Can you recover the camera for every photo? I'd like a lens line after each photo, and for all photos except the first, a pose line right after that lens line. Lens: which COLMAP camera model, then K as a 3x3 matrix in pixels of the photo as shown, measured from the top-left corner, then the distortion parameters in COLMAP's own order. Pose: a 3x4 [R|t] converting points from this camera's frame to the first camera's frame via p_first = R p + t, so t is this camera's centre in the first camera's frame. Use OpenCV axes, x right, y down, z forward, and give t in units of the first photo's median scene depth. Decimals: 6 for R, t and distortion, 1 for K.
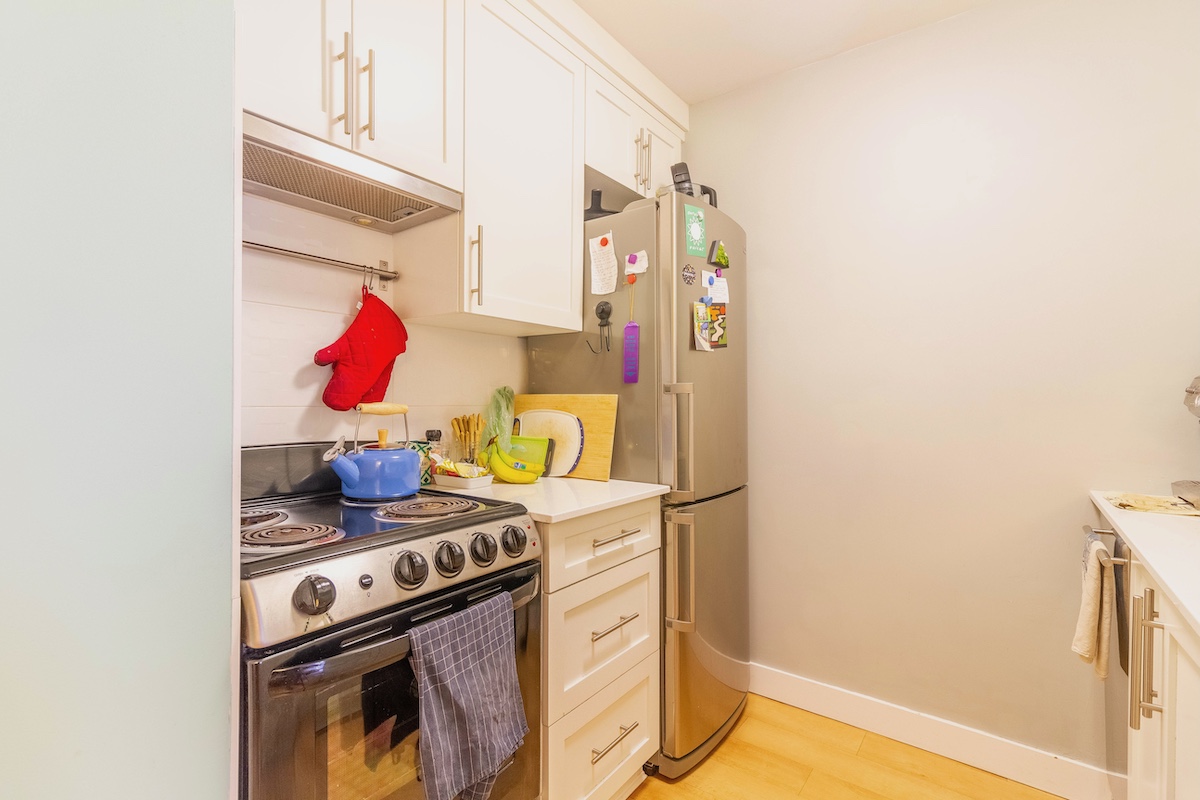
lens RADIAL K [[555.4, 0, 600.0], [0, 555.4, 400.0], [0, 0, 1]] dist [0.002183, -0.000355]
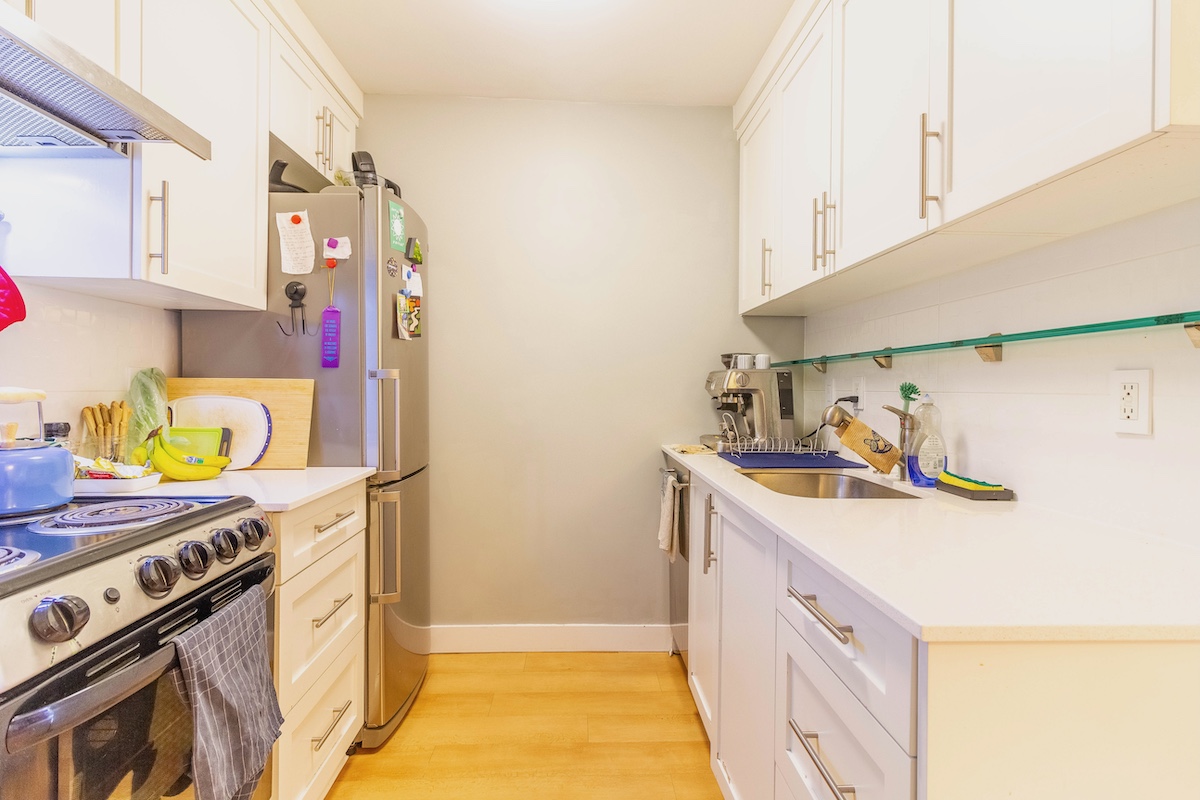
lens RADIAL K [[553.2, 0, 598.6], [0, 553.2, 381.1], [0, 0, 1]] dist [0.001289, 0.000229]
pose [[0.779474, 0.007794, 0.626386, -0.196382], [-0.003469, 0.999961, -0.008126, -0.000436], [-0.626425, 0.004161, 0.779471, -0.073513]]
